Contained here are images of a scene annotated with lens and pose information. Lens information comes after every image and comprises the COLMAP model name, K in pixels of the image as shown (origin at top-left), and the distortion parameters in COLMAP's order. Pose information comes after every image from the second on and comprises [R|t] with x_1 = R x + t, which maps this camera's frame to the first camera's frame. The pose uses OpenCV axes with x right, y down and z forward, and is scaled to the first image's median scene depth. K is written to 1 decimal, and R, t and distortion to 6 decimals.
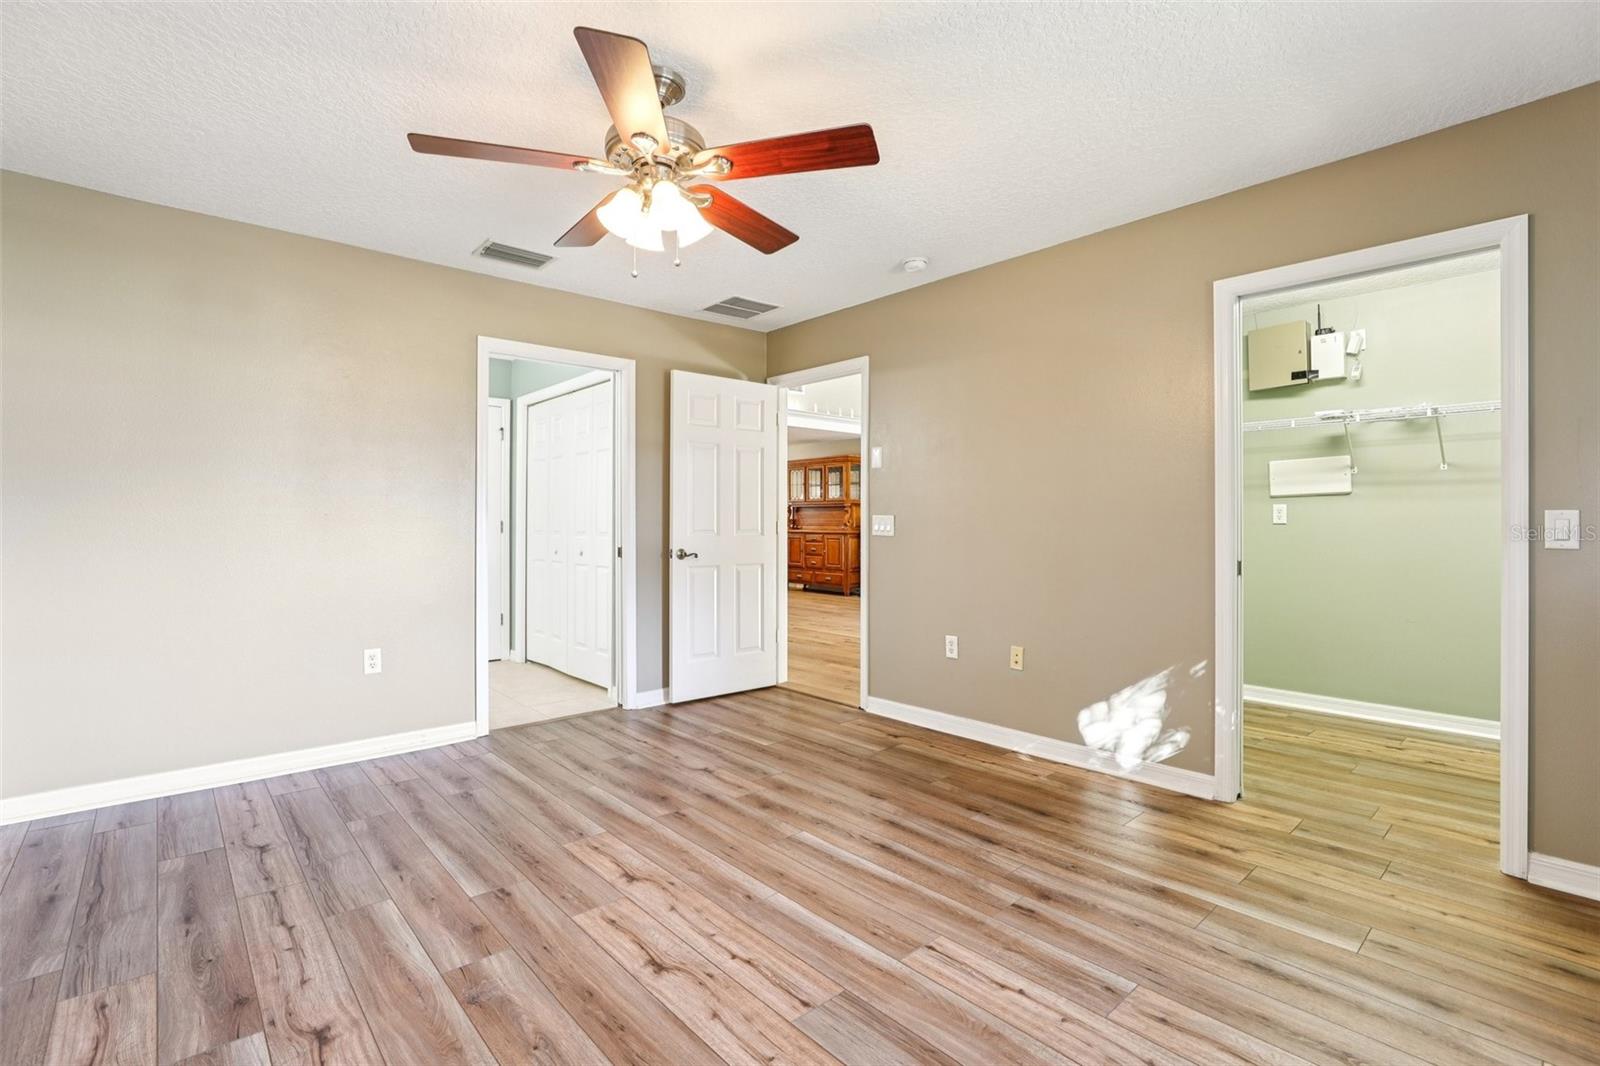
lens RADIAL K [[736.3, 0, 792.9], [0, 736.3, 521.7], [0, 0, 1]] dist [-0.034346, 0.009071]
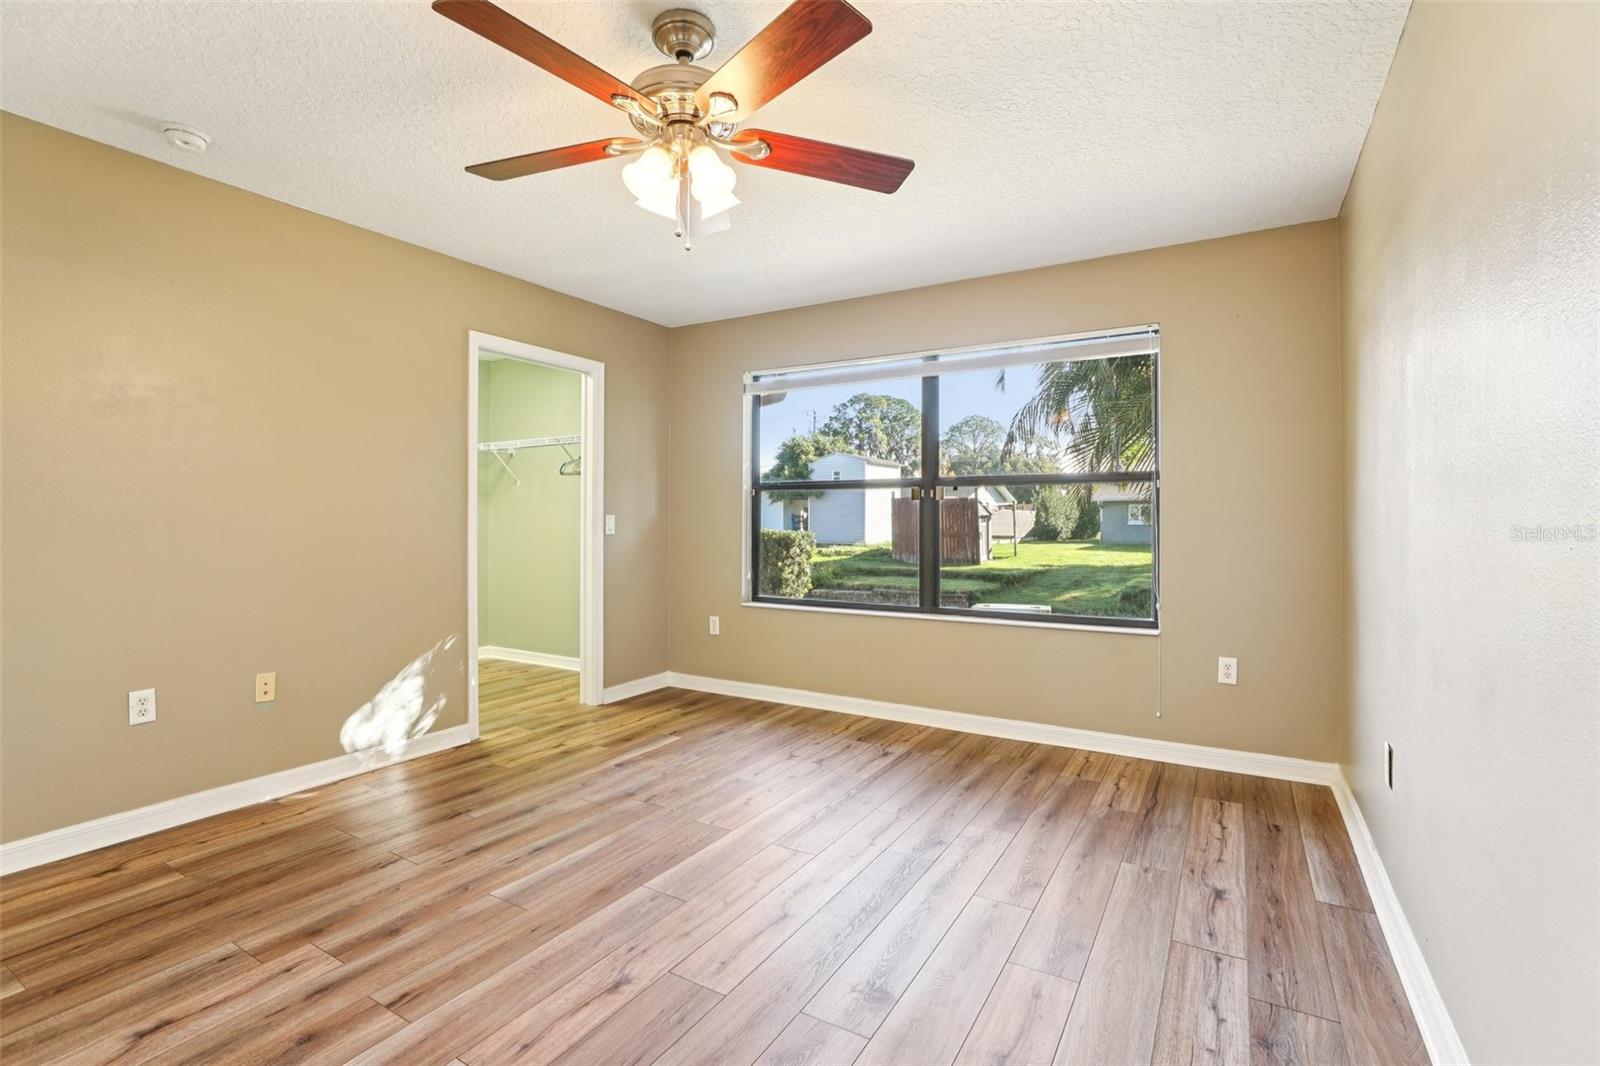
lens RADIAL K [[736.3, 0, 806.9], [0, 736.3, 527.0], [0, 0, 1]] dist [-0.034346, 0.009071]
pose [[-0.310691, -0.008850, 0.950470, -0.754888], [-0.001858, 0.999960, 0.008703, -0.002342], [-0.950509, 0.000938, -0.310696, 0.782945]]
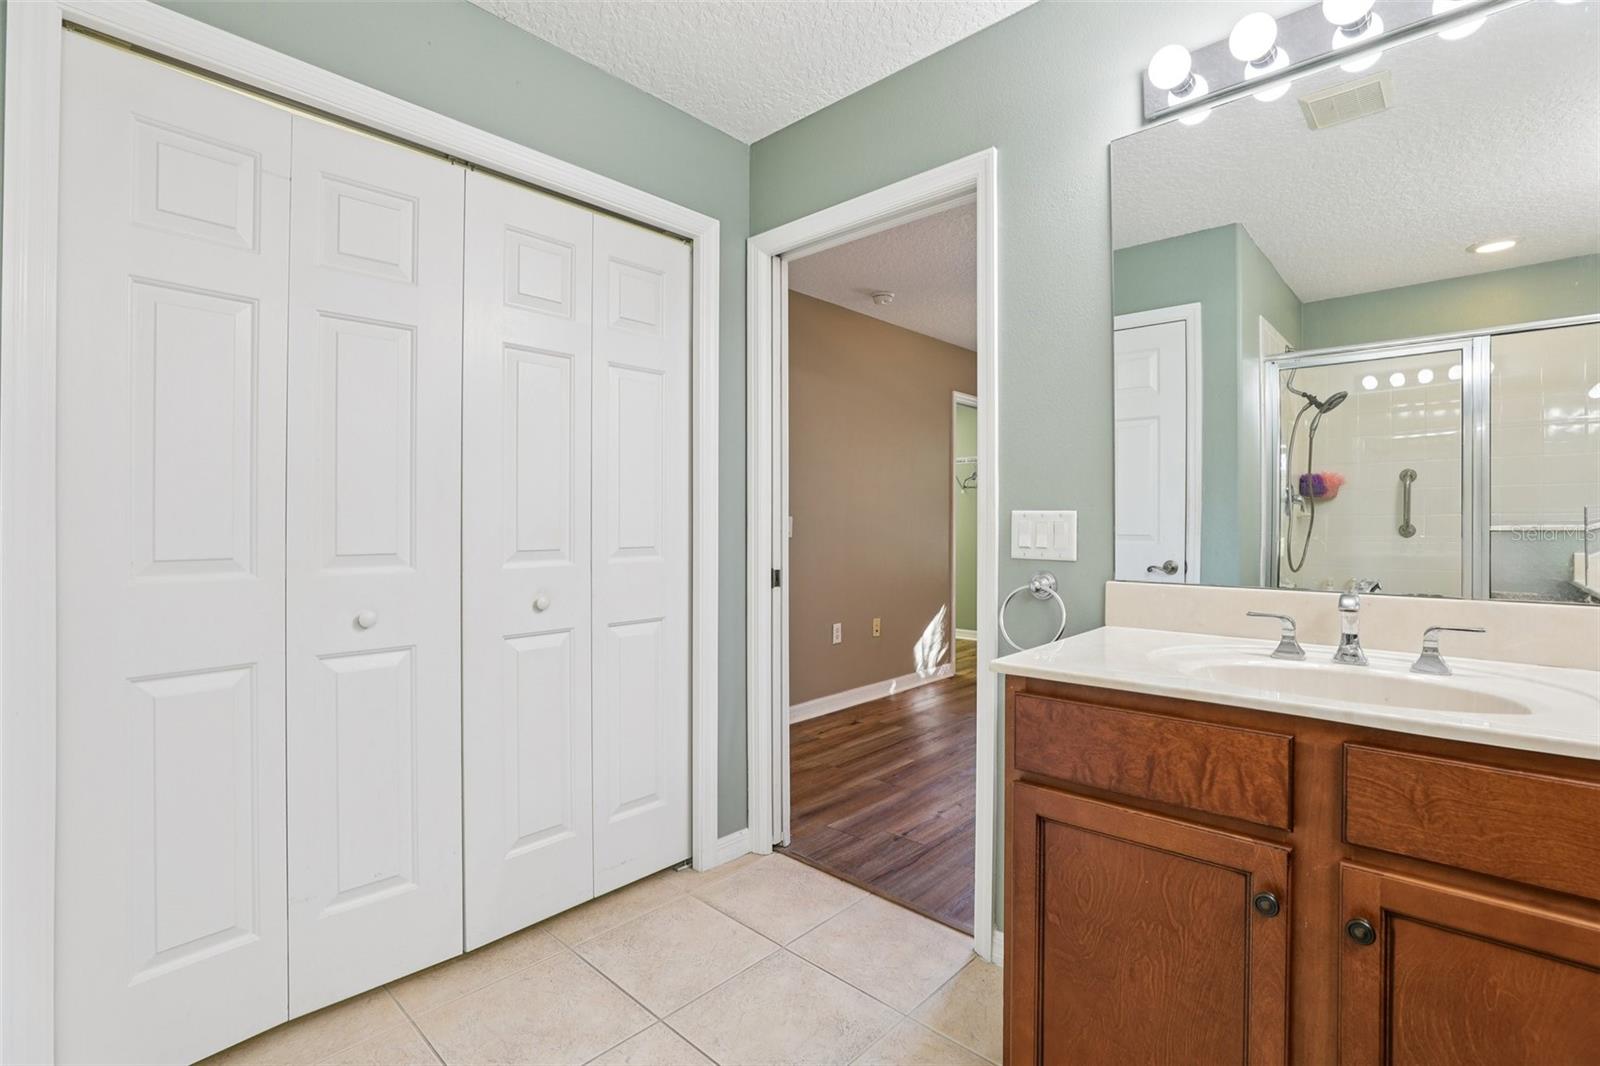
lens RADIAL K [[736.3, 0, 794.0], [0, 736.3, 524.5], [0, 0, 1]] dist [-0.034346, 0.009071]
pose [[-0.093749, -0.001925, 0.995594, -1.138455], [0.004541, 0.999987, 0.002361, -0.001098], [-0.995586, 0.004742, -0.093739, 1.470137]]
